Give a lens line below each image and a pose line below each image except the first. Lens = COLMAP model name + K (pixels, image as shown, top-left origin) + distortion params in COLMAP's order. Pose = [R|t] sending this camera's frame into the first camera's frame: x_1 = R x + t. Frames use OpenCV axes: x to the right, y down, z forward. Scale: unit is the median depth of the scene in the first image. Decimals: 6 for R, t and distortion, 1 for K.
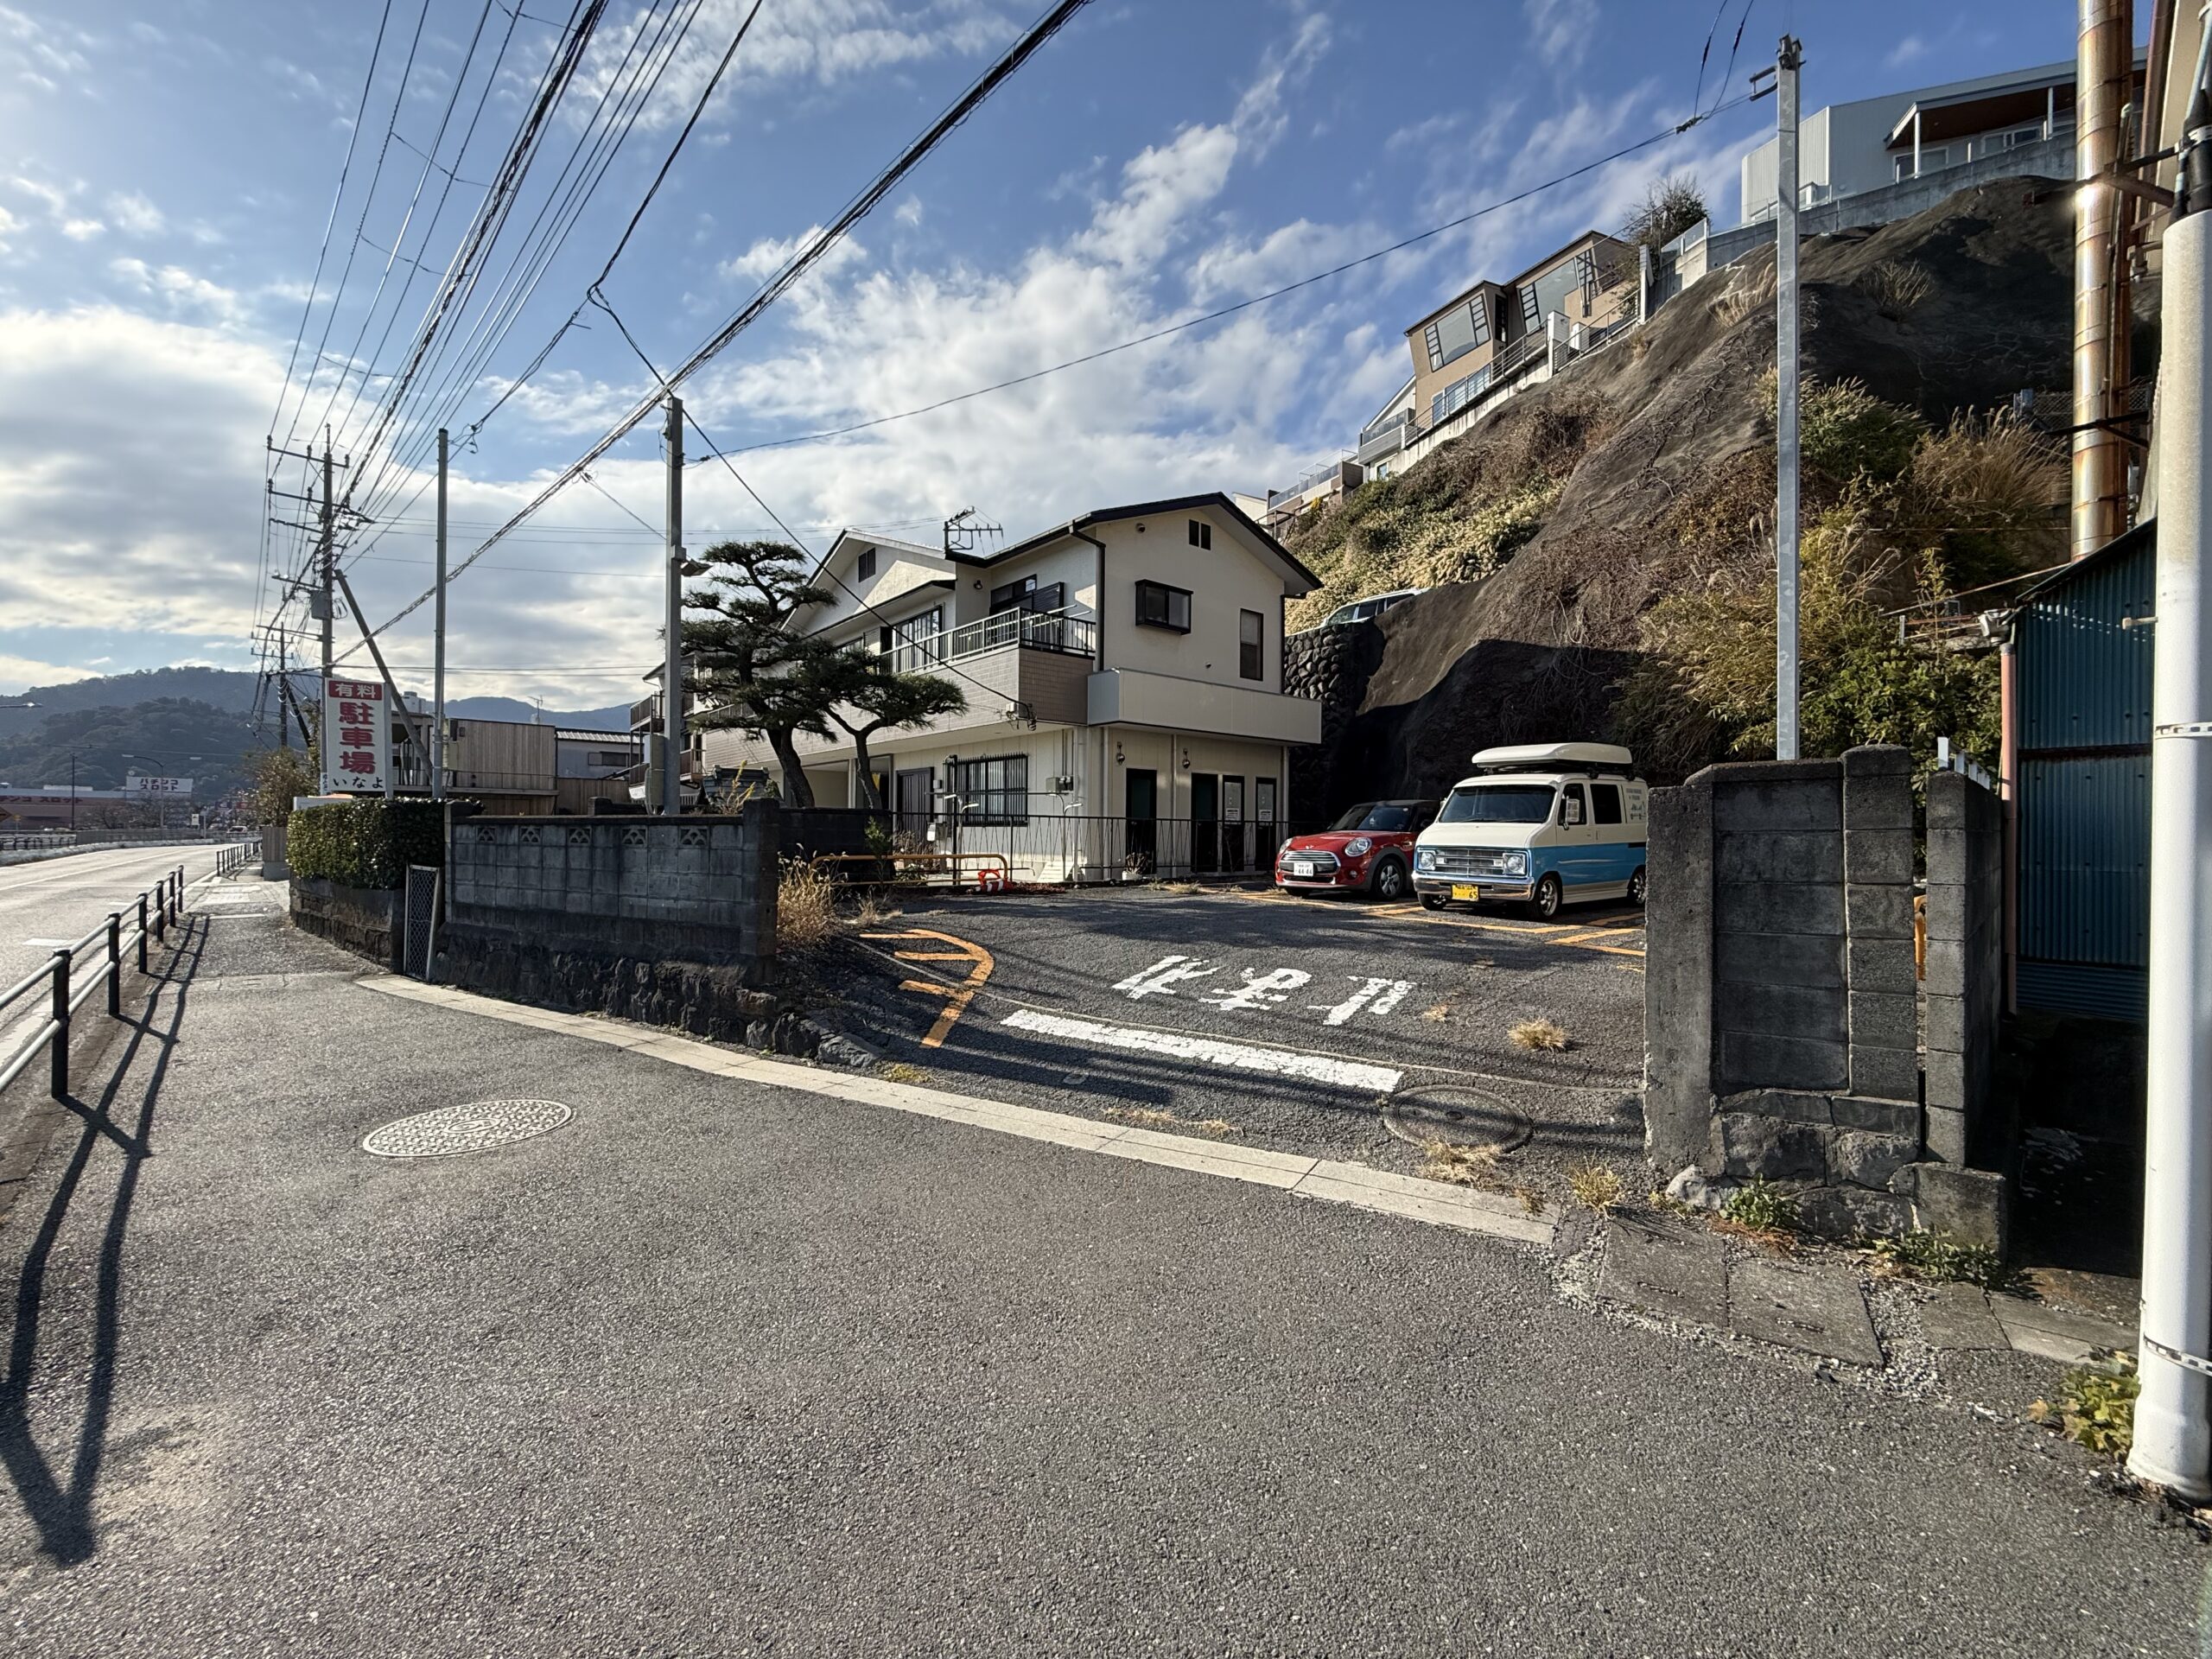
lens RADIAL K [[882.9, 0, 1106.0], [0, 882.9, 829.5], [0, 0, 1]] dist [0.000707, 0.000215]
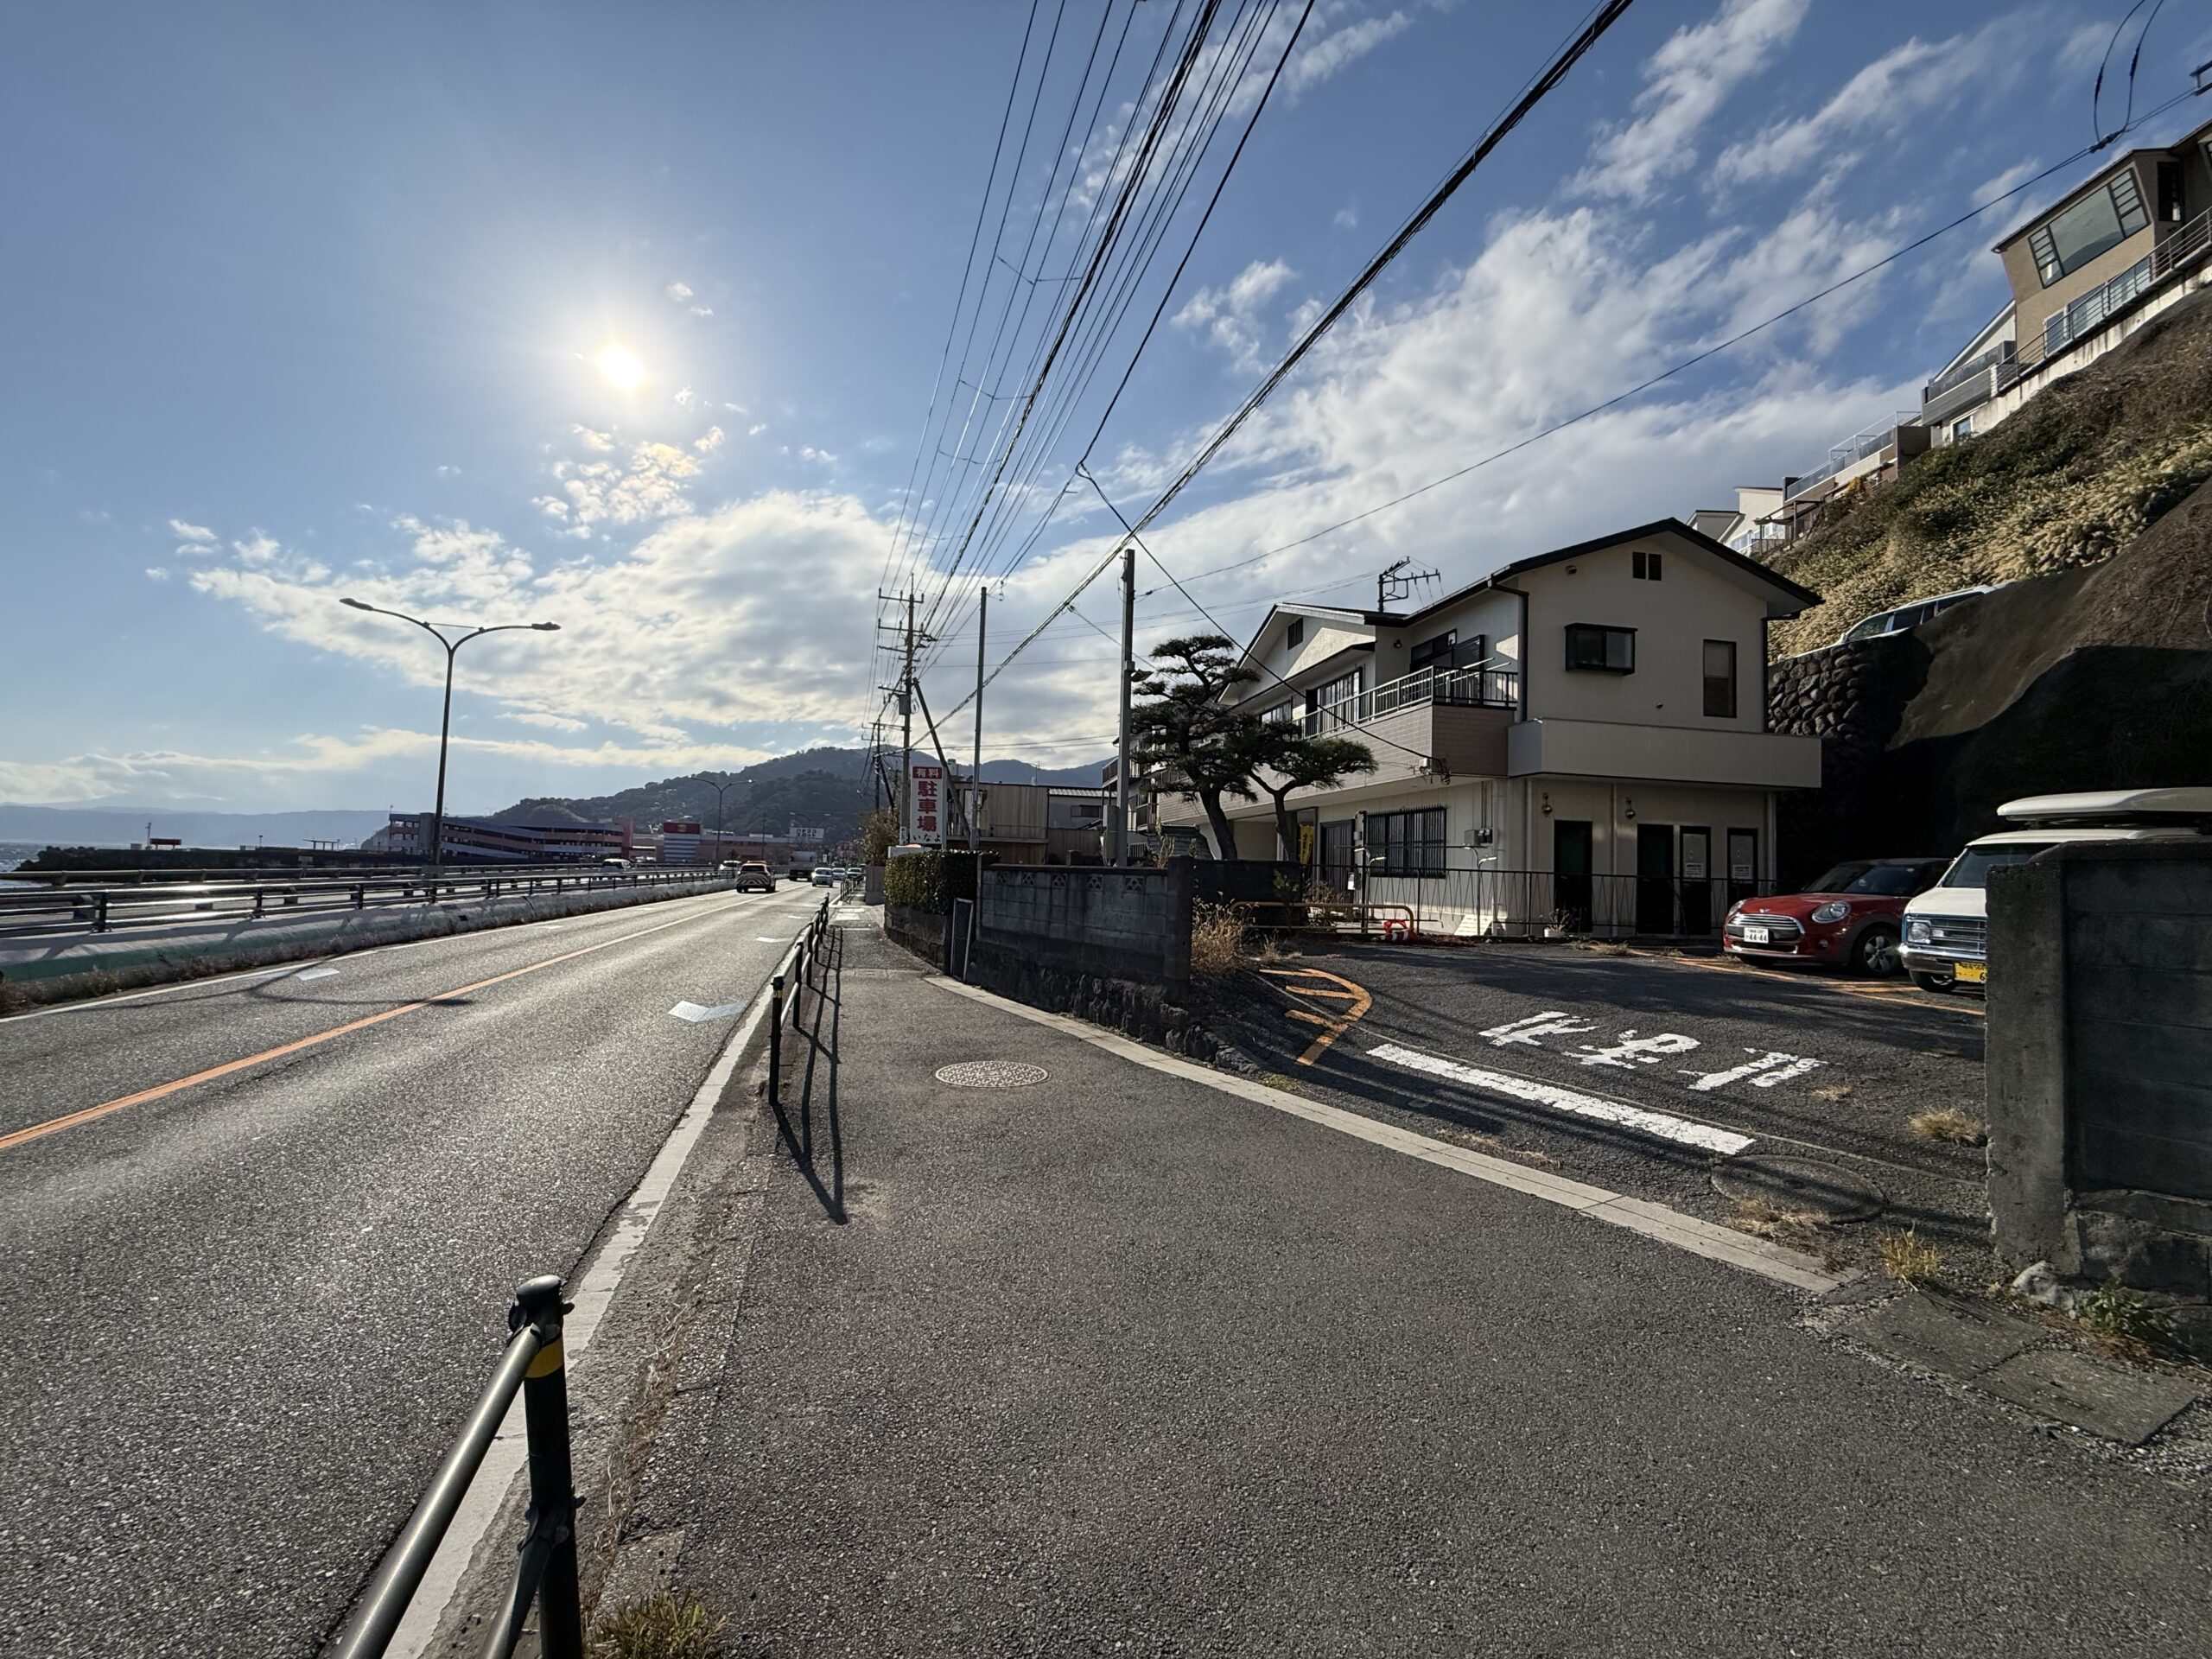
lens RADIAL K [[882.9, 0, 1106.0], [0, 882.9, 829.5], [0, 0, 1]] dist [0.000707, 0.000215]
pose [[0.882048, -0.003730, -0.471144, 0.096336], [-0.020975, 0.998666, -0.047175, -0.008508], [0.470692, 0.051493, 0.880794, -0.149051]]
